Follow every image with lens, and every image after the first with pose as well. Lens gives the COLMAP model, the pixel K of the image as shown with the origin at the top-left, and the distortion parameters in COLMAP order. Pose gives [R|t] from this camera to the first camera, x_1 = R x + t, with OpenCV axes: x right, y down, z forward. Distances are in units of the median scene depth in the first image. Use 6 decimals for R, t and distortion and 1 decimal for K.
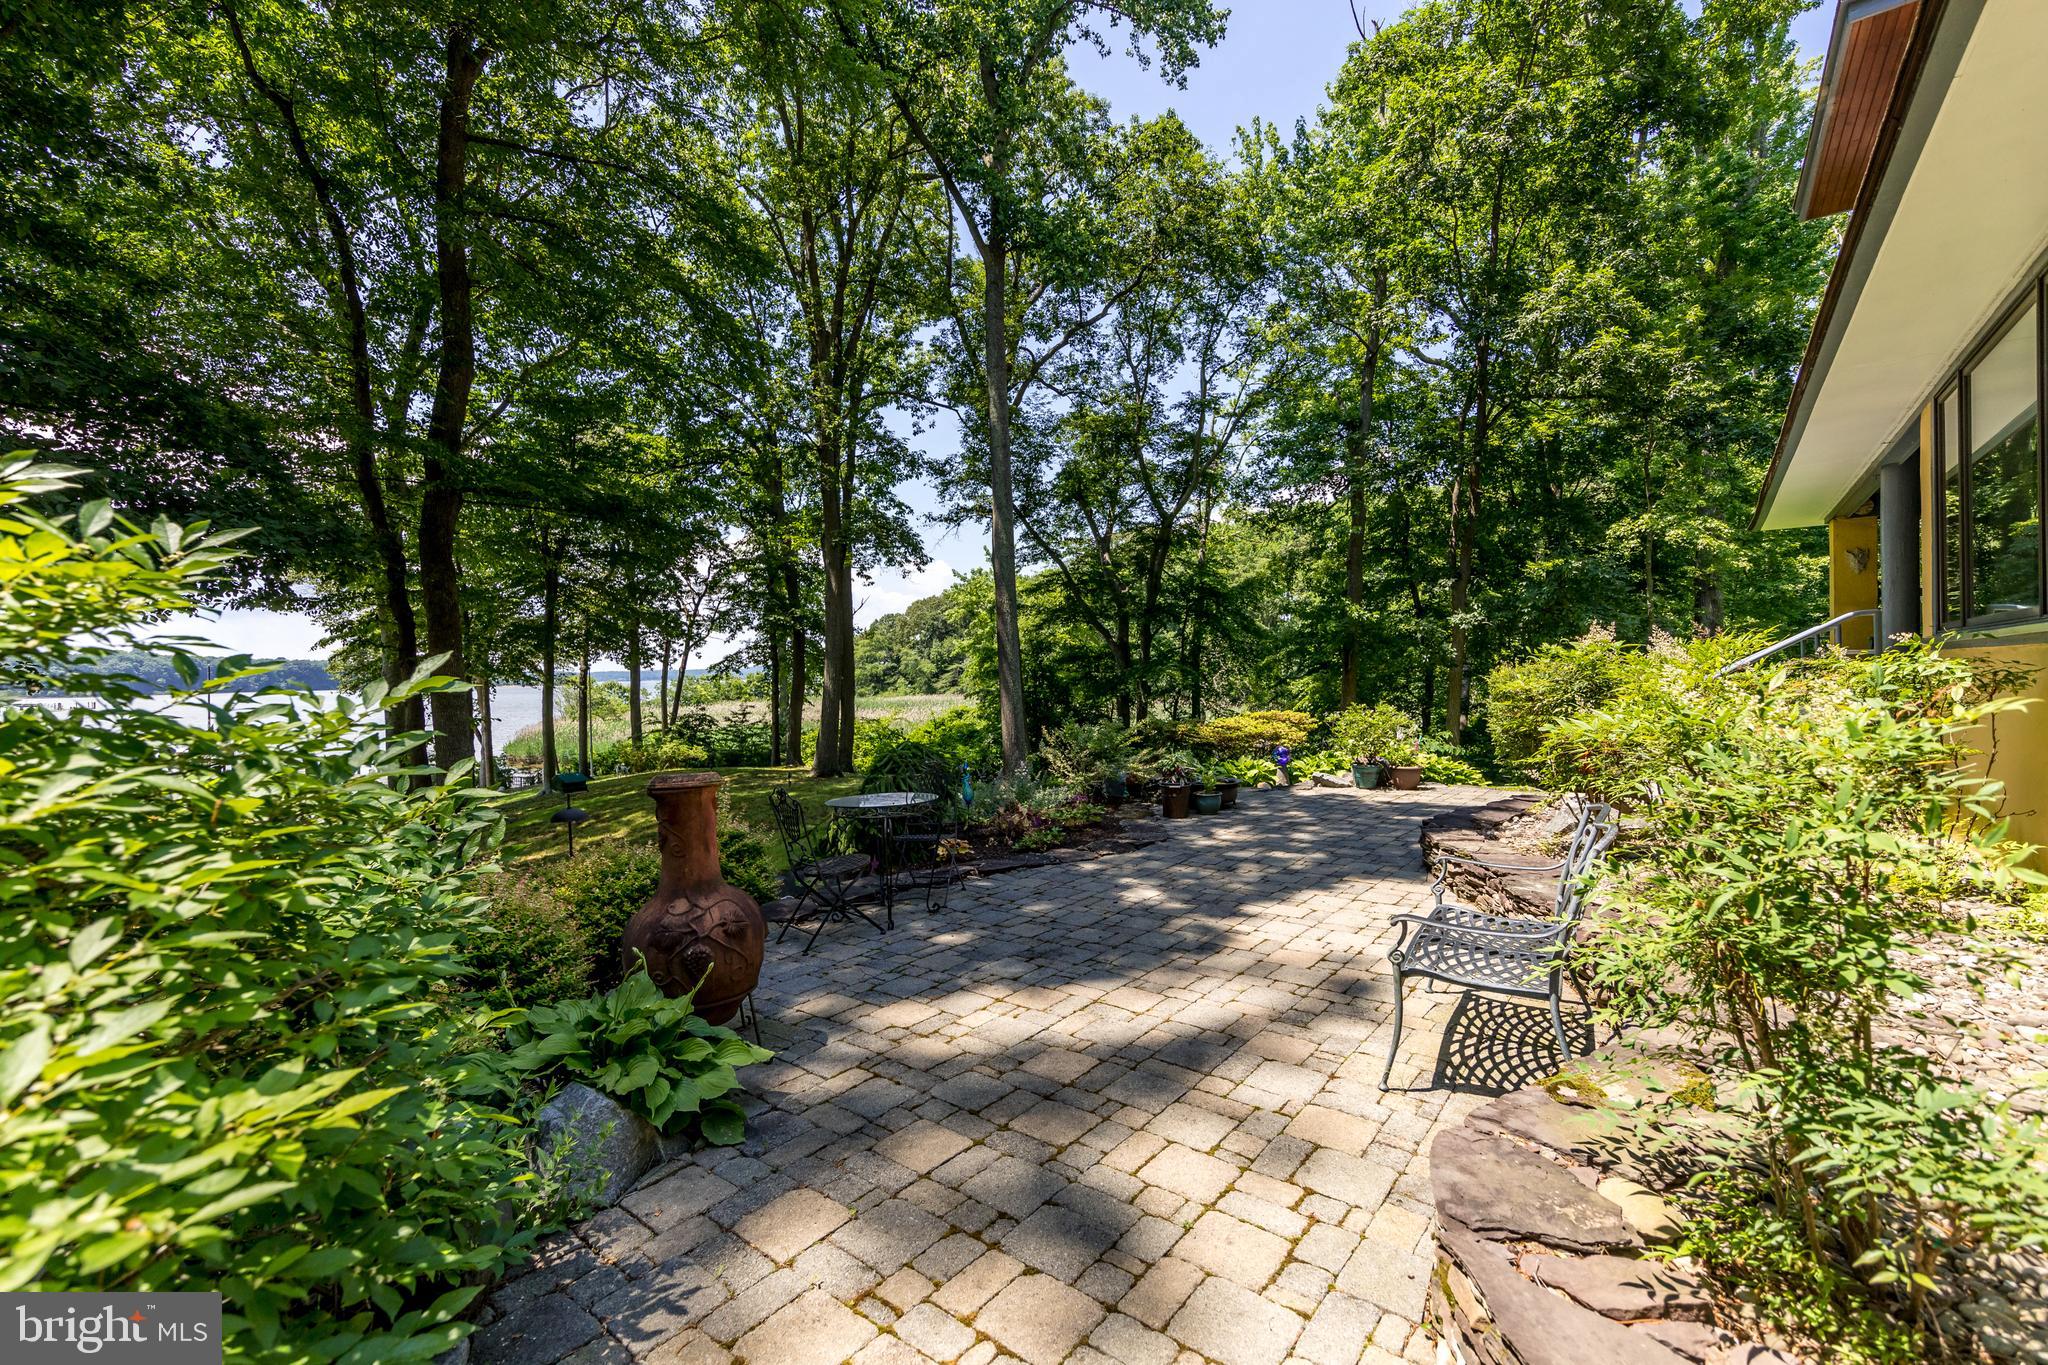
lens RADIAL K [[875.3, 0, 1025.3], [0, 875.3, 673.3], [0, 0, 1]] dist [0.000532, 0.000059]
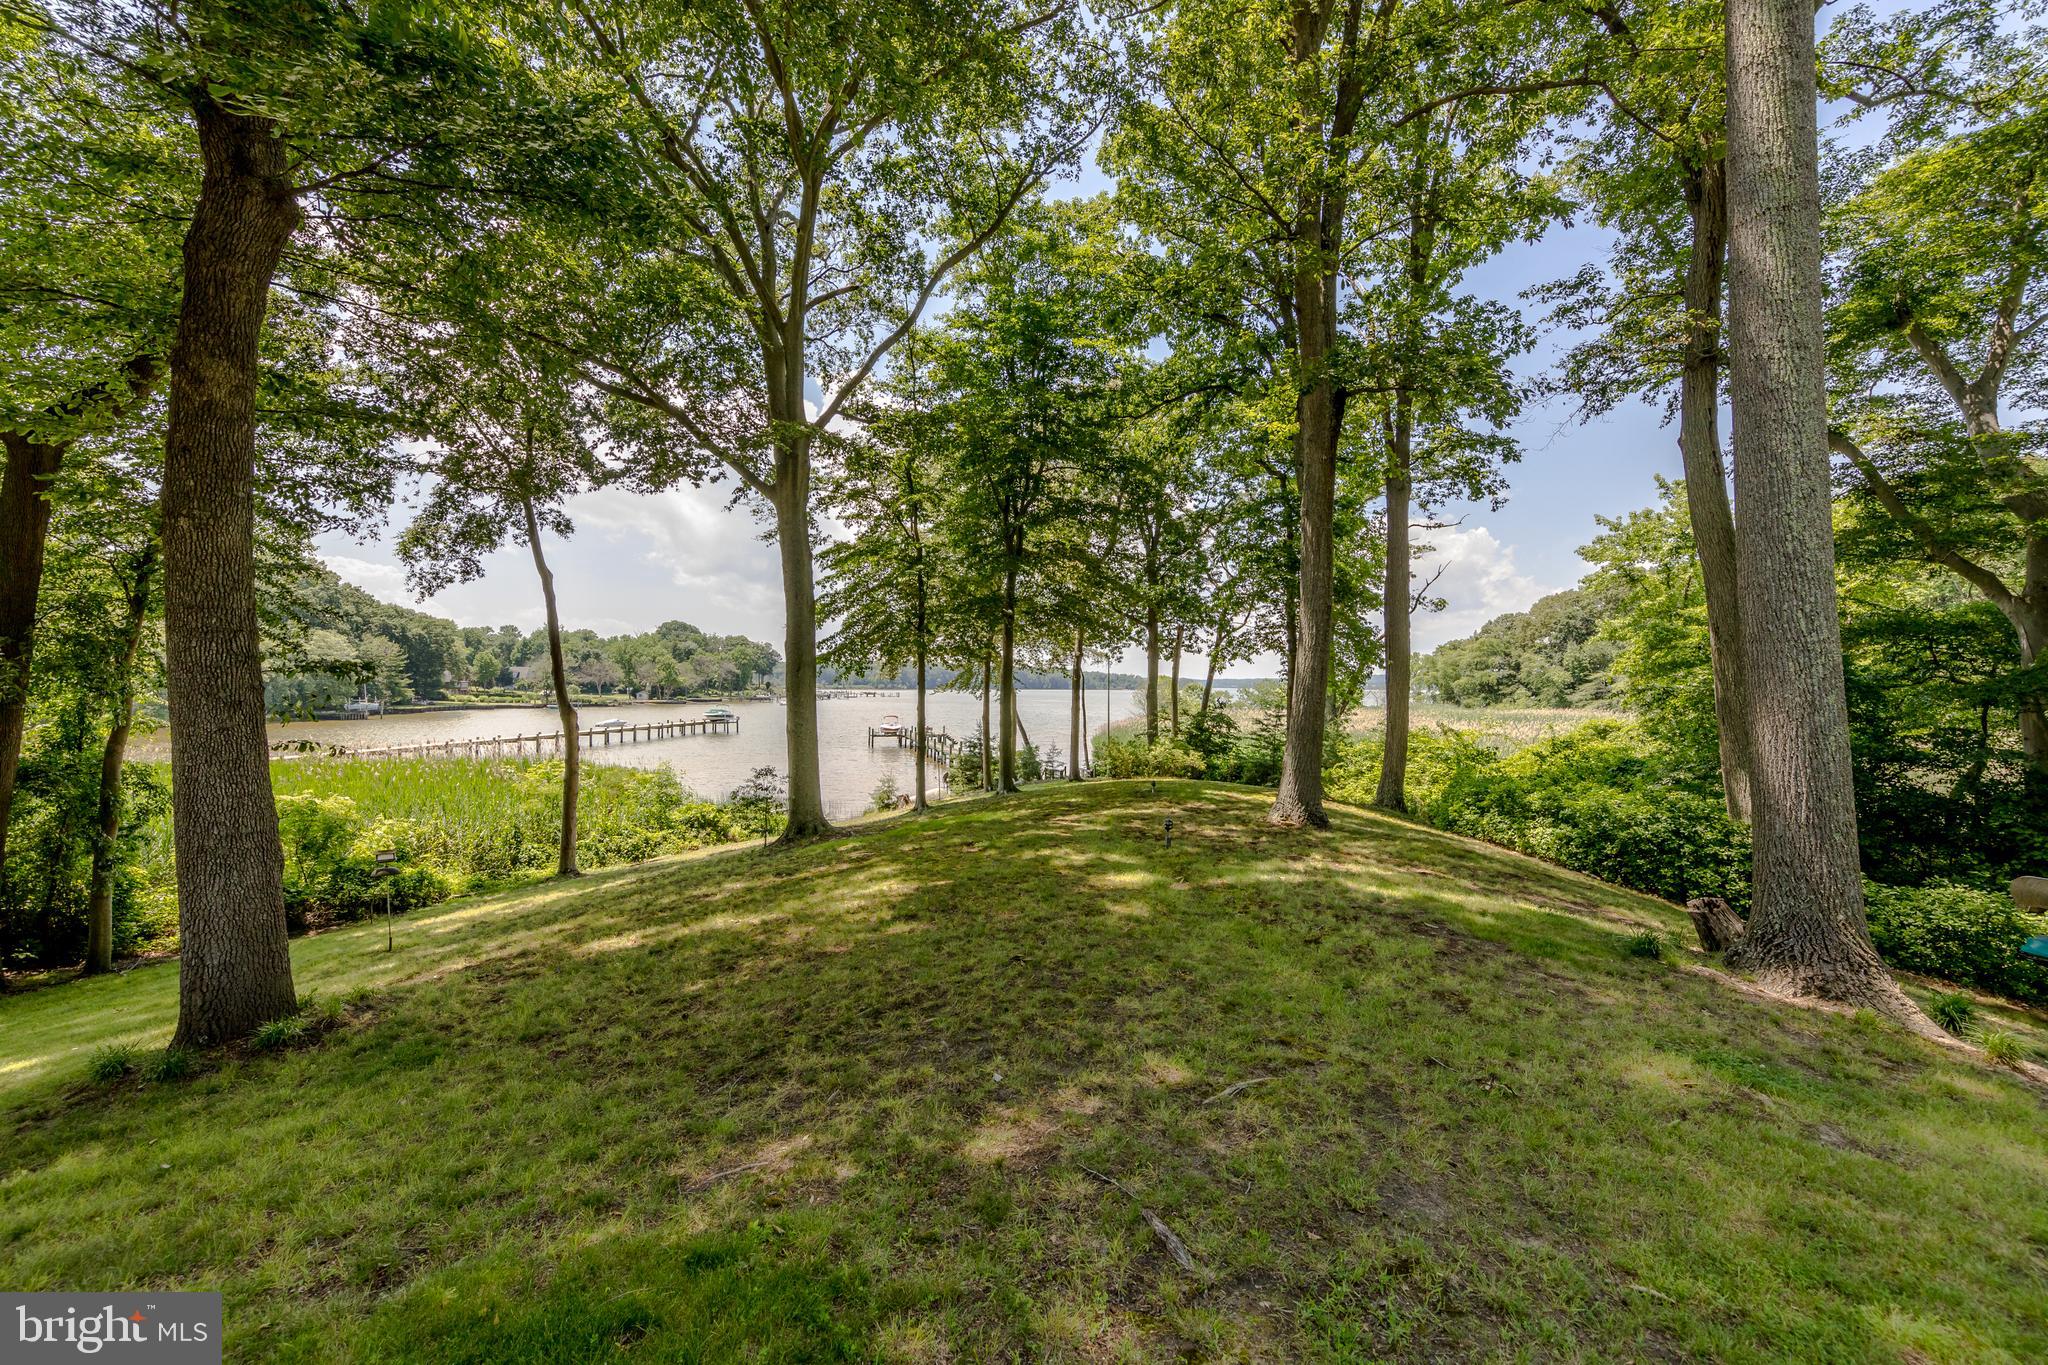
lens RADIAL K [[782.1, 0, 1026.9], [0, 782.1, 678.0], [0, 0, 1]] dist [0.001510, 0.000108]
pose [[0.755428, 0.015475, -0.655048, -0.016535], [-0.021519, 0.999768, -0.001199, 0.014315], [0.654878, 0.015002, 0.755586, 0.252349]]
